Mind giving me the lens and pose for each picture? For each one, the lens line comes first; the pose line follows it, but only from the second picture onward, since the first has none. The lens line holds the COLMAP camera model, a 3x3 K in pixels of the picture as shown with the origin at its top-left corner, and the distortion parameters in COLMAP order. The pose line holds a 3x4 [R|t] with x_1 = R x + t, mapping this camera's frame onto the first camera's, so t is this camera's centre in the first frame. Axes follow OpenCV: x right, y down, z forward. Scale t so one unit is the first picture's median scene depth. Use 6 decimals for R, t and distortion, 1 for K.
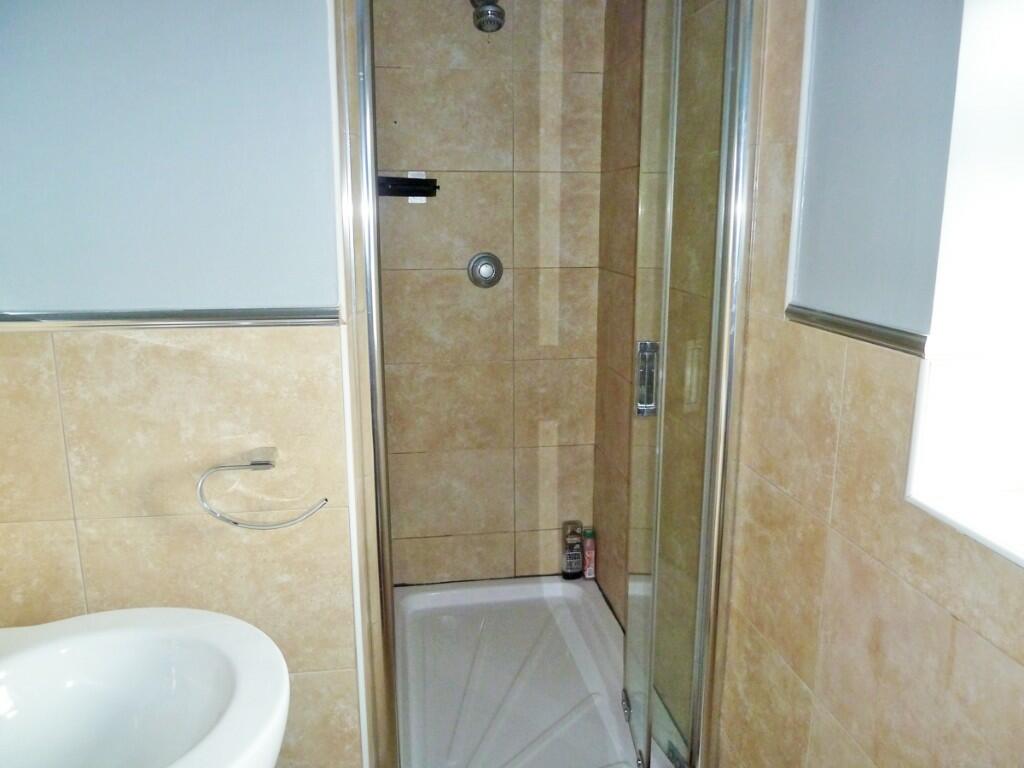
lens RADIAL K [[767.1, 0, 512.3], [0, 767.1, 385.6], [0, 0, 1]] dist [-0.031351, -0.002191]
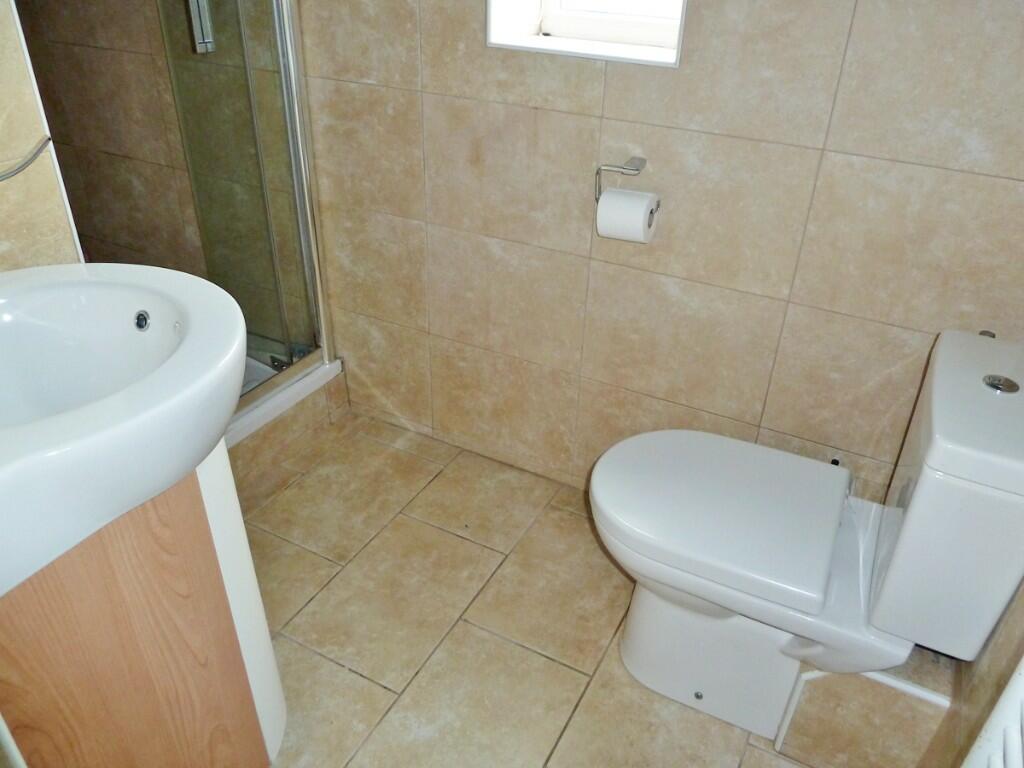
lens RADIAL K [[767.1, 0, 511.8], [0, 767.1, 383.1], [0, 0, 1]] dist [-0.031351, -0.002191]
pose [[0.595635, -0.397325, 0.698106, -0.704651], [0.145962, 0.908165, 0.392342, 0.150944], [-0.789882, -0.131796, 0.598929, -0.045809]]
